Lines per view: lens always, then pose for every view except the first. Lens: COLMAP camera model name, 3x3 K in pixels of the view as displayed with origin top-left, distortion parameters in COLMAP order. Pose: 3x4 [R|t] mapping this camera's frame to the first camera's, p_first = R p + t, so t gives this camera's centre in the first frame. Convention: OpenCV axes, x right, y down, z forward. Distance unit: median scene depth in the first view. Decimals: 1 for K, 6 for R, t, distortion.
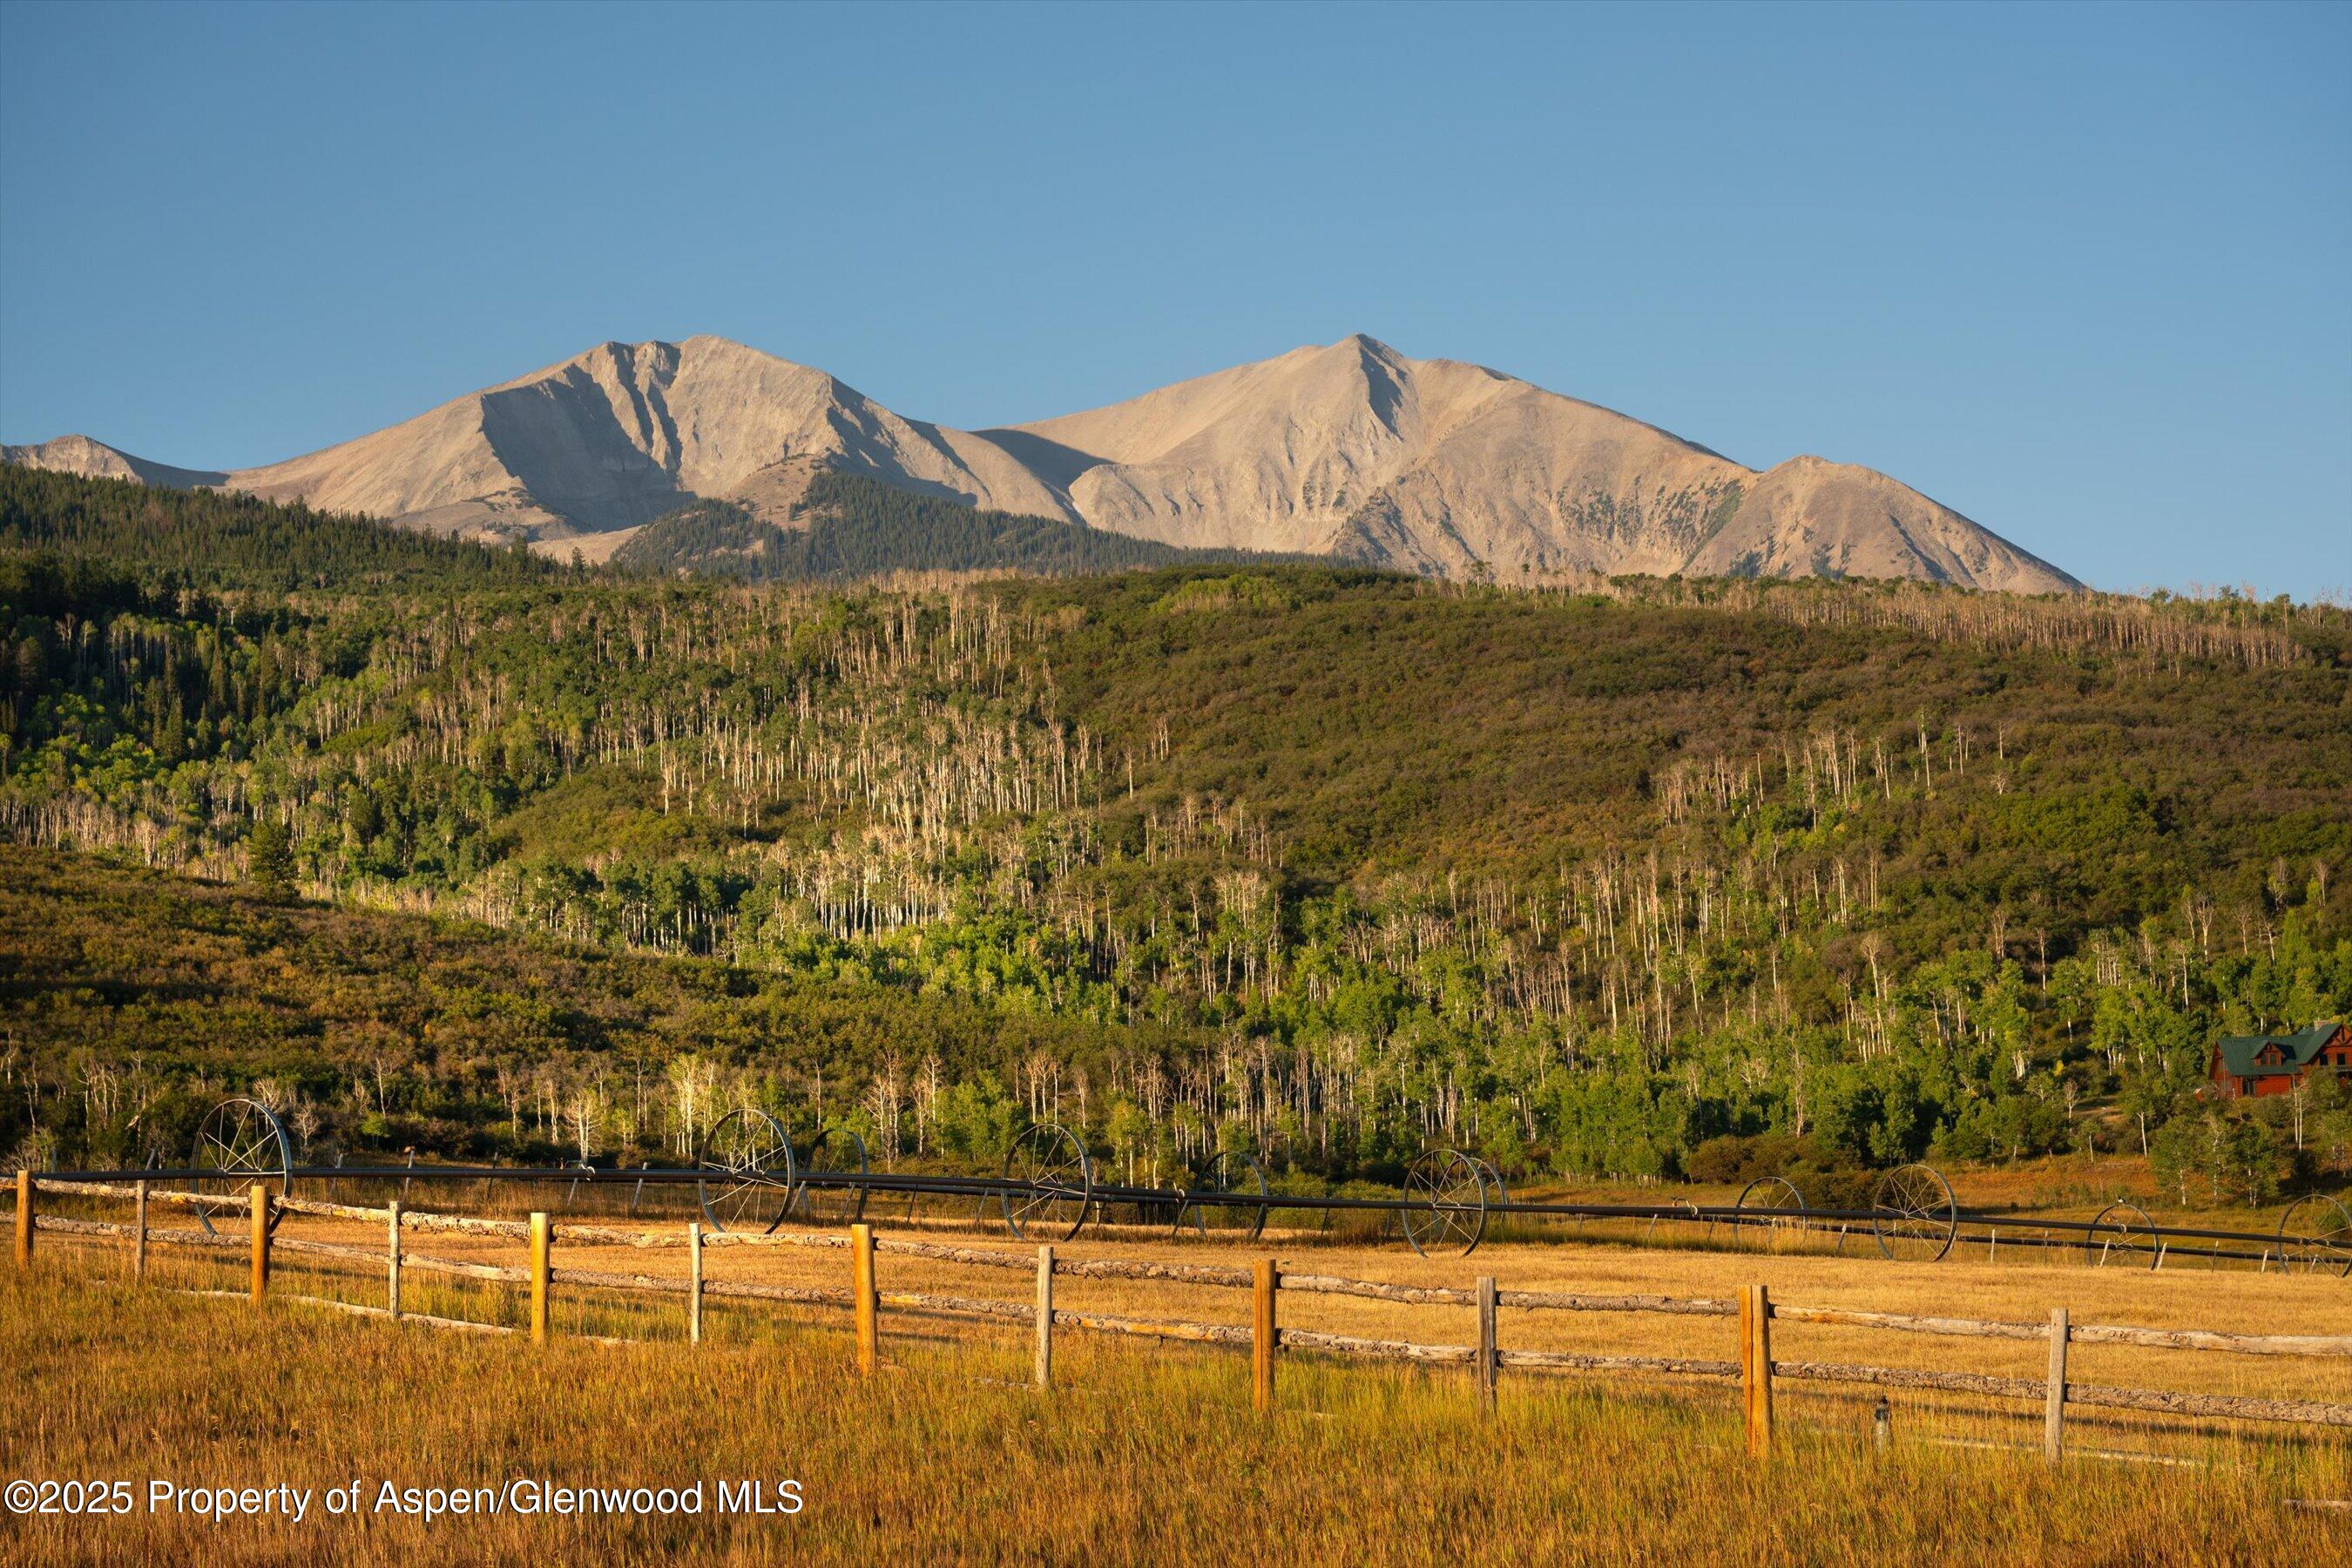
lens RADIAL K [[4818.6, 0, 1190.9], [0, 4818.6, 783.4], [0, 0, 1]] dist [0.020844, 0.000000]
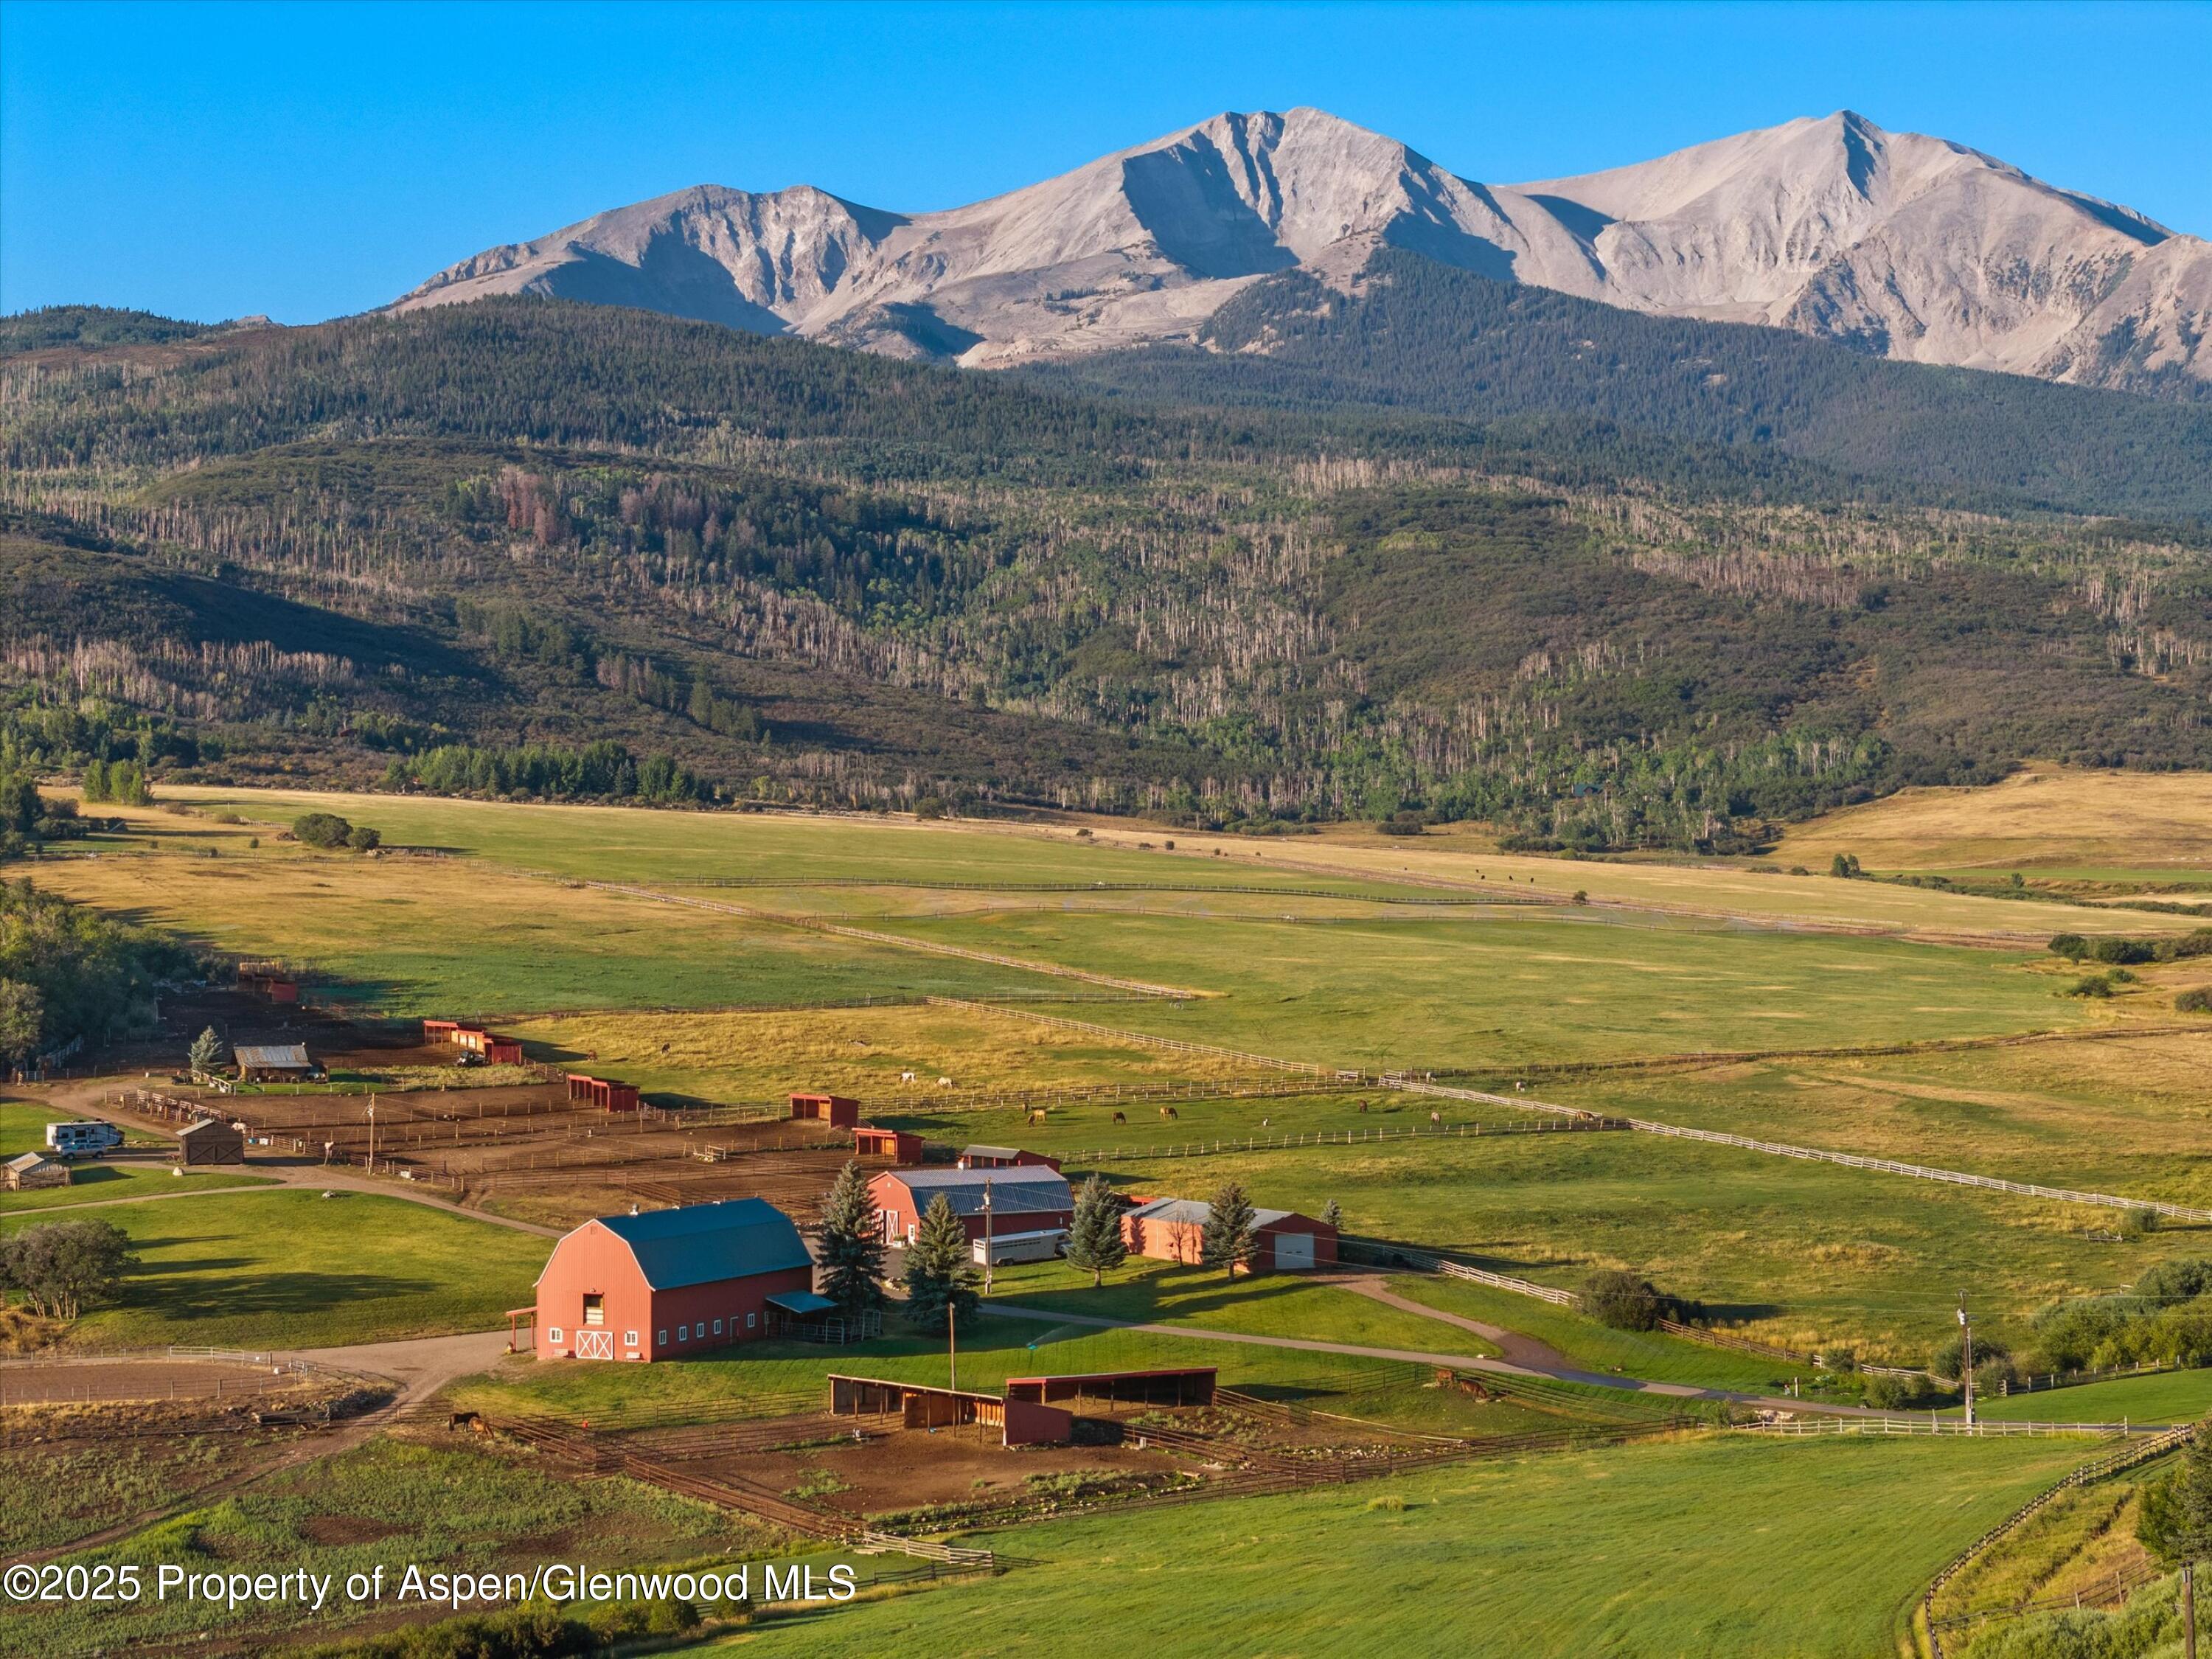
lens RADIAL K [[4559.7, 0, 1104.2], [0, 4559.7, 832.1], [0, 0, 1]] dist [0.002825, 0.000000]
pose [[0.988027, 0.034923, -0.150279, 0.036738], [-0.021047, 0.995448, 0.092952, -0.019481], [0.152841, -0.088676, 0.984264, -0.207872]]
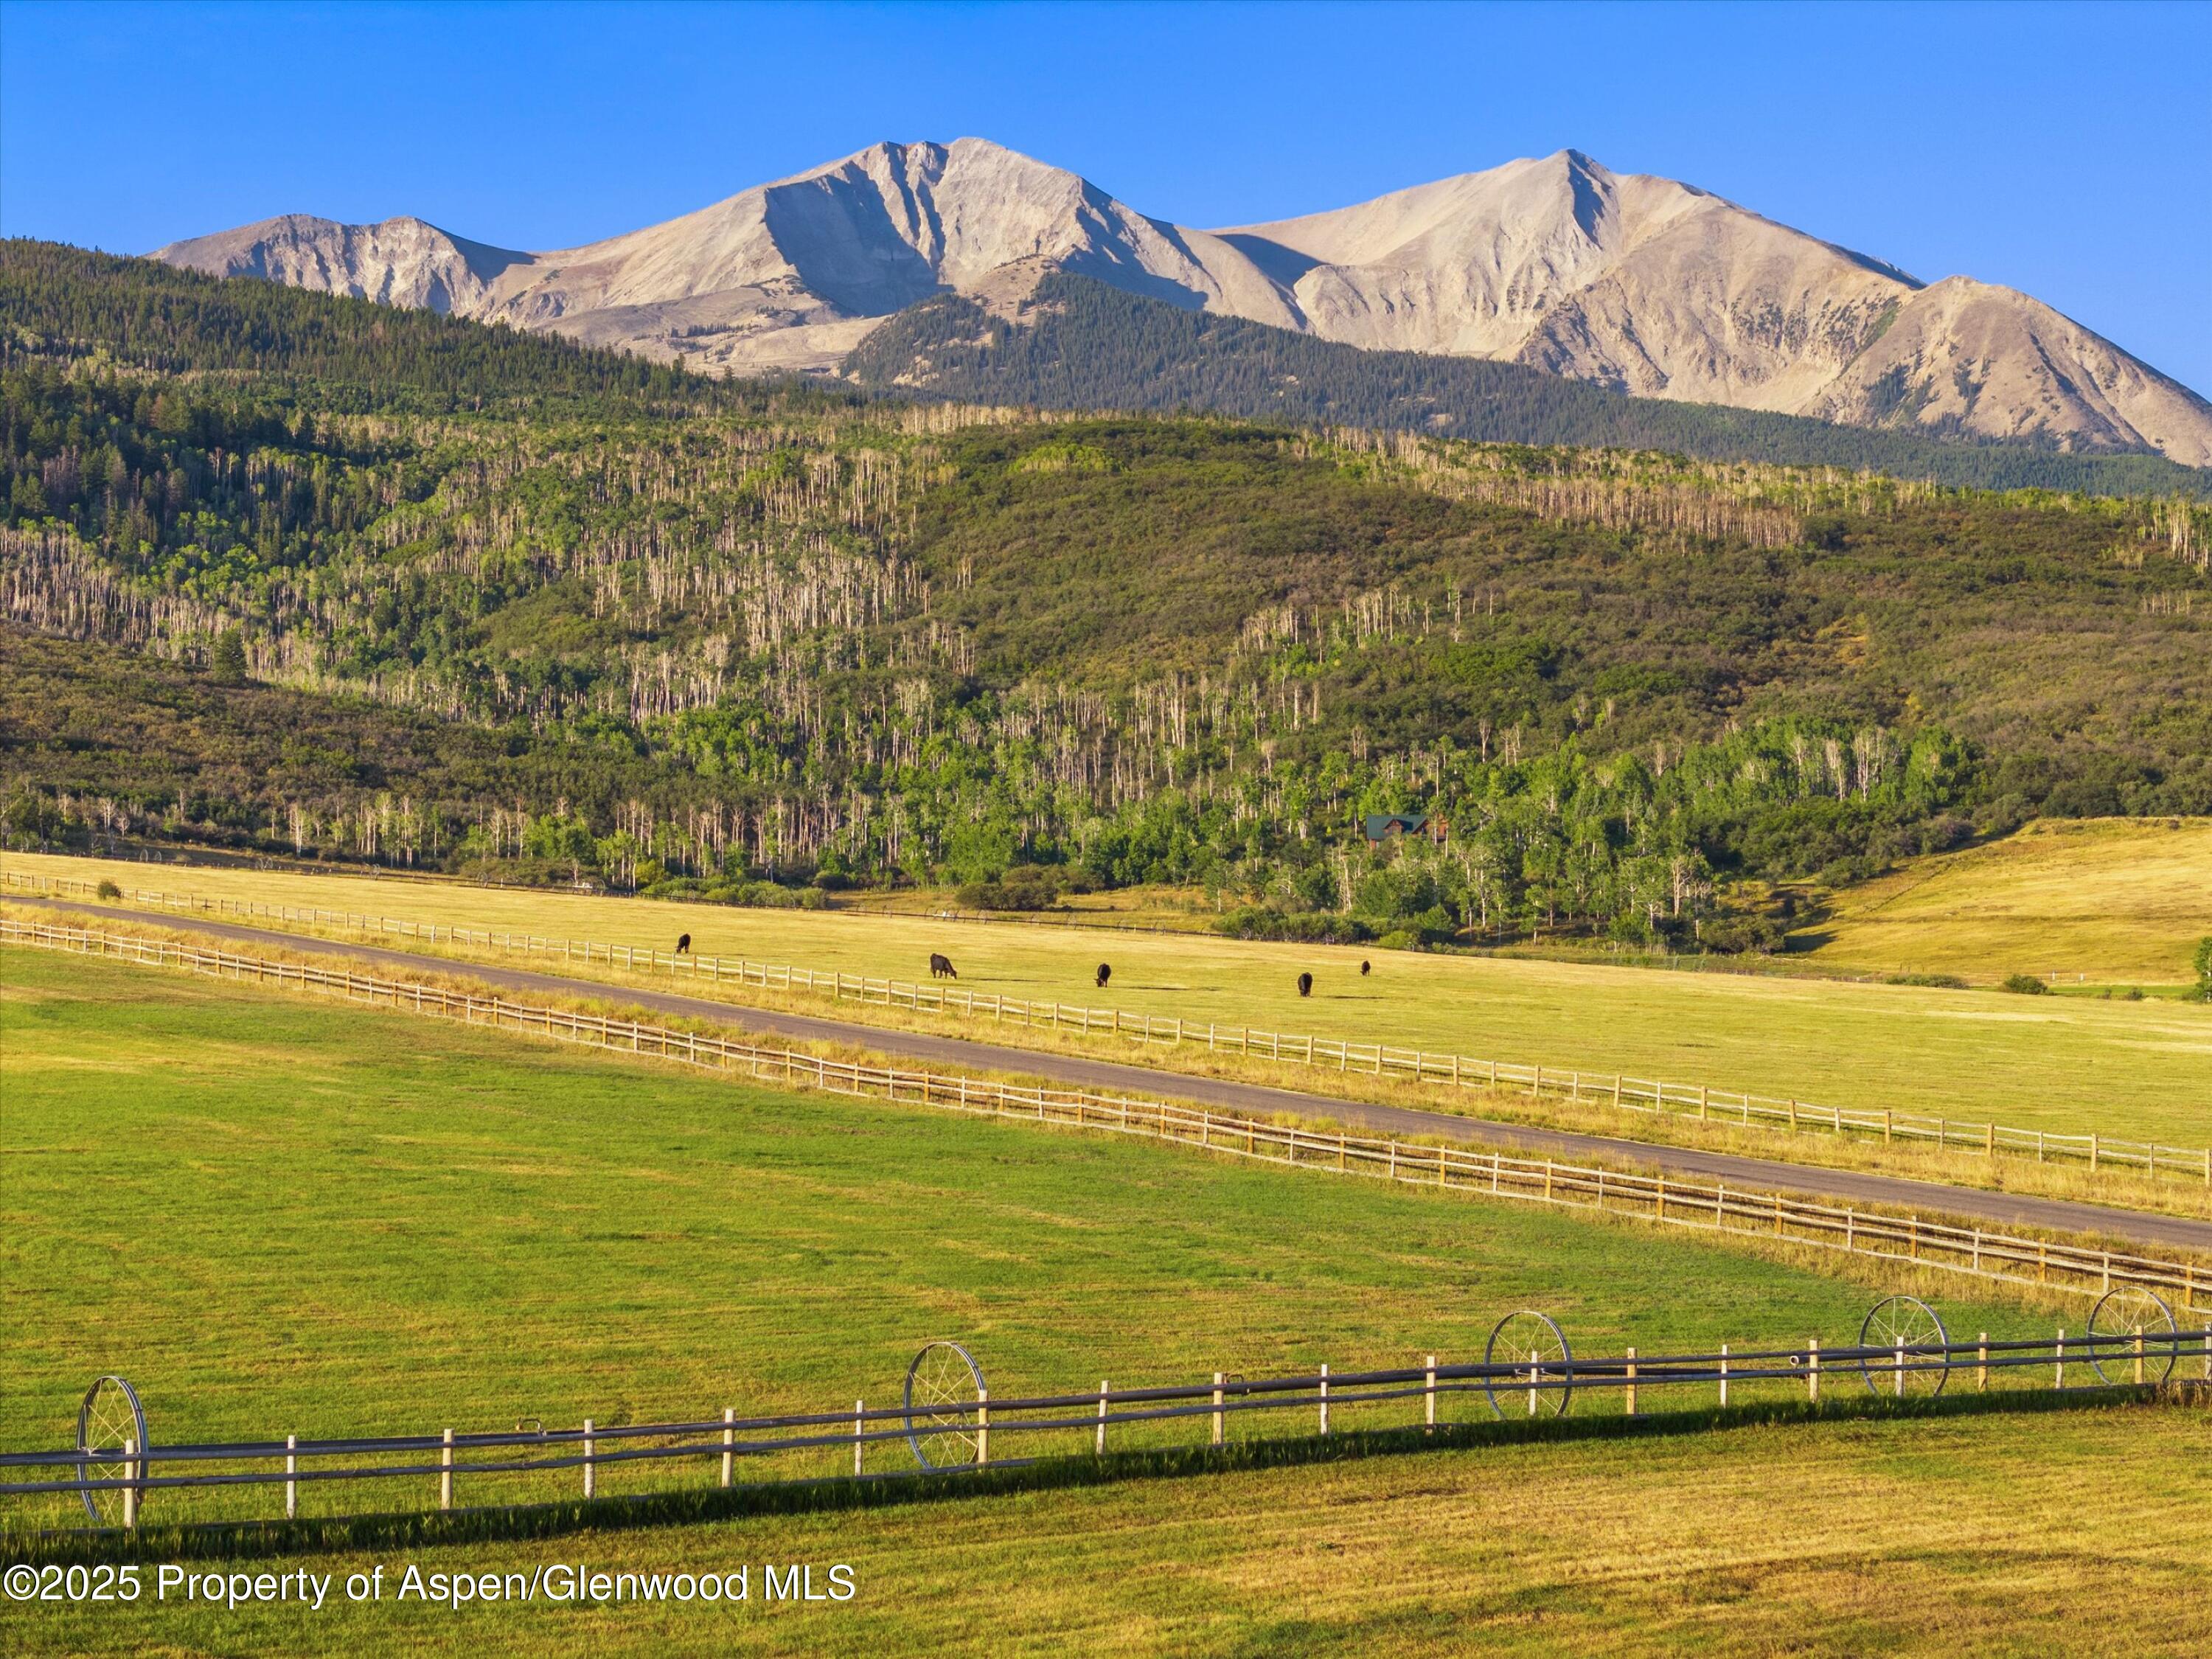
lens RADIAL K [[4559.7, 0, 1098.3], [0, 4559.7, 825.2], [0, 0, 1]] dist [0.002825, 0.000000]
pose [[0.995875, 0.034791, -0.083806, 0.025573], [-0.029524, 0.997558, 0.063290, -0.003750], [0.085804, -0.060555, 0.994470, -0.052208]]
